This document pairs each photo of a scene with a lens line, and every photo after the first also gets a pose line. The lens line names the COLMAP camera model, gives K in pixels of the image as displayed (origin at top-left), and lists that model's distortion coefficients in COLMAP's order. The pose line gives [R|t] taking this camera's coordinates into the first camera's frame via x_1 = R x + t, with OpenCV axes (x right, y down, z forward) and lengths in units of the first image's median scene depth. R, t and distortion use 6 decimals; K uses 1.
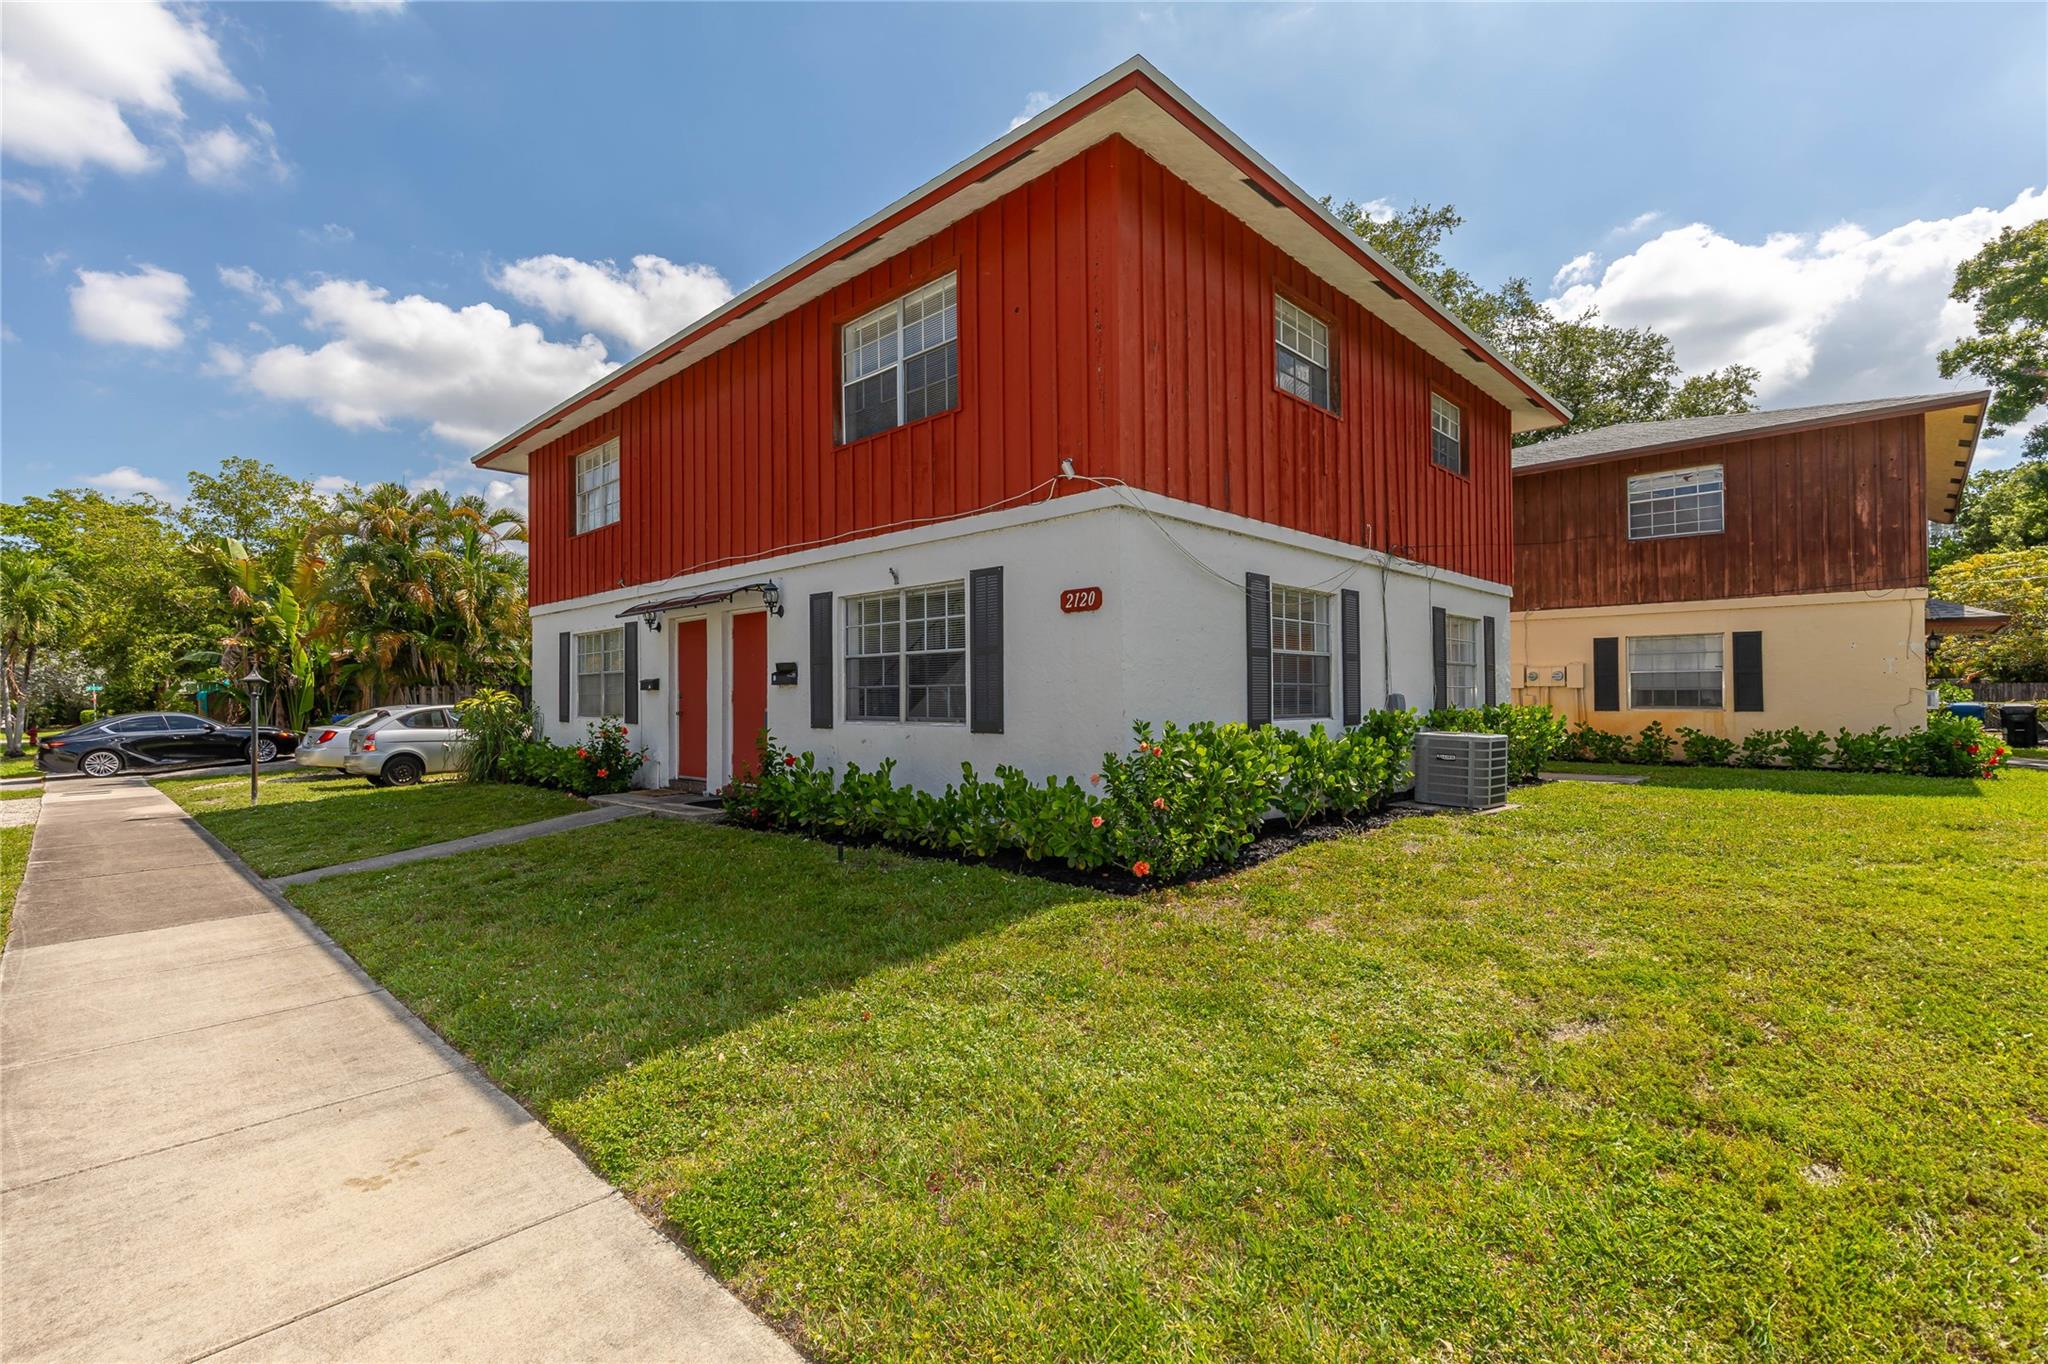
lens RADIAL K [[913.0, 0, 1024.0], [0, 913.0, 682.0], [0, 0, 1]] dist [0.003632, 0.000386]
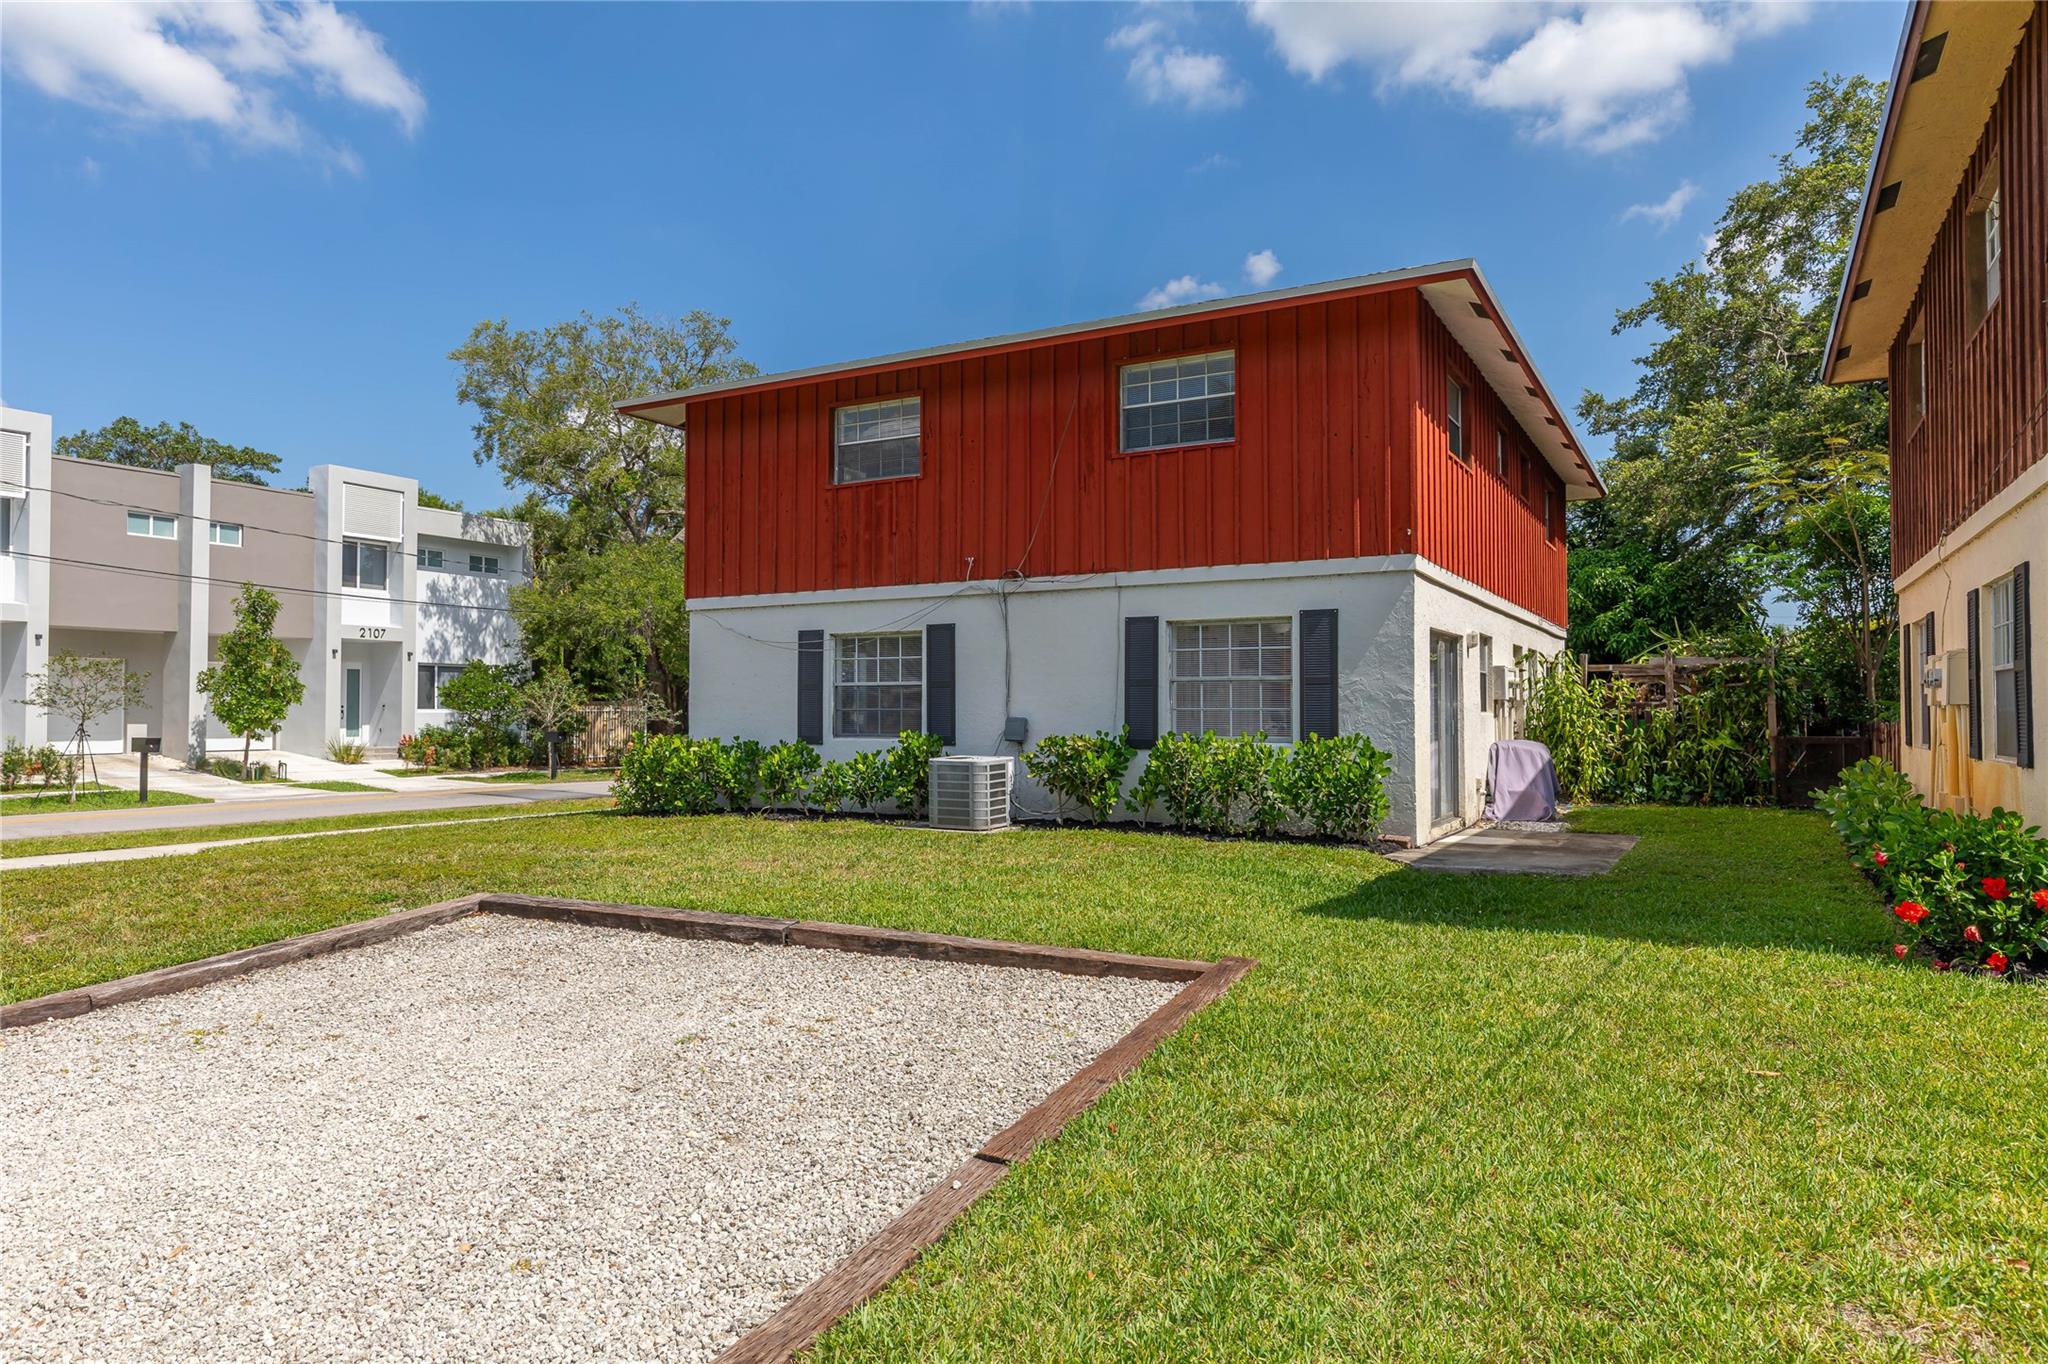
lens RADIAL K [[1291.7, 0, 1024.0], [0, 1291.7, 682.0], [0, 0, 1]] dist [0.007886, -0.000499]
pose [[0.248270, -0.020146, -0.968481, 1.250790], [0.015296, 0.999741, -0.016875, -0.001797], [0.968570, -0.010624, 0.248514, 0.467261]]
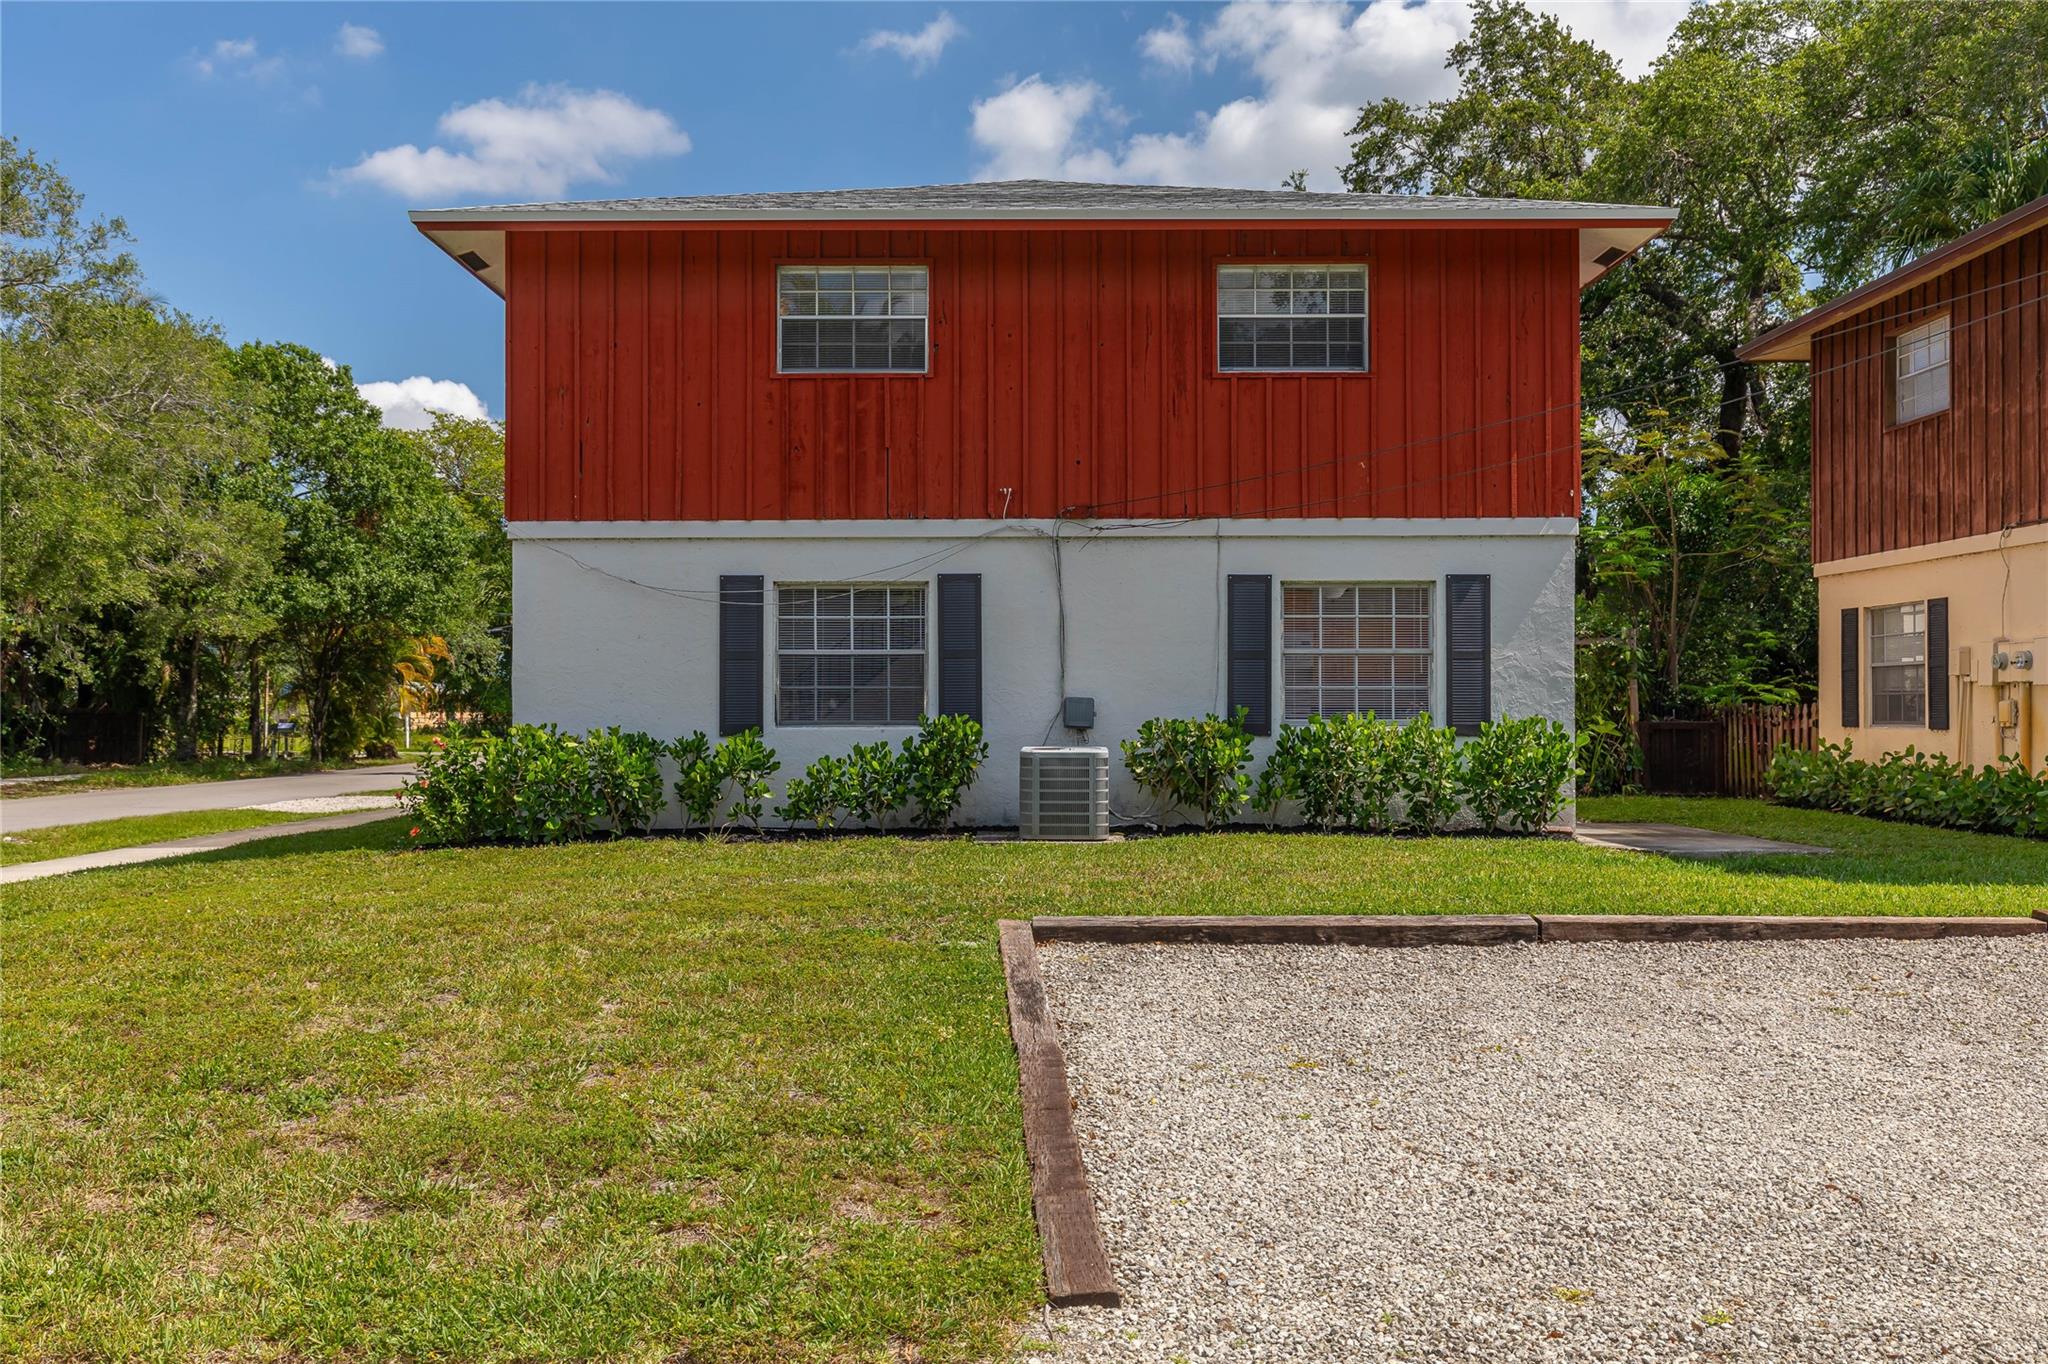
lens RADIAL K [[1888.0, 0, 1024.0], [0, 1888.0, 682.0], [0, 0, 1]] dist [-0.001751, -0.000517]
pose [[0.692207, -0.006275, -0.721672, 1.081836], [0.009850, 0.999951, 0.000753, -0.001838], [0.721632, -0.007629, 0.692235, -0.098749]]
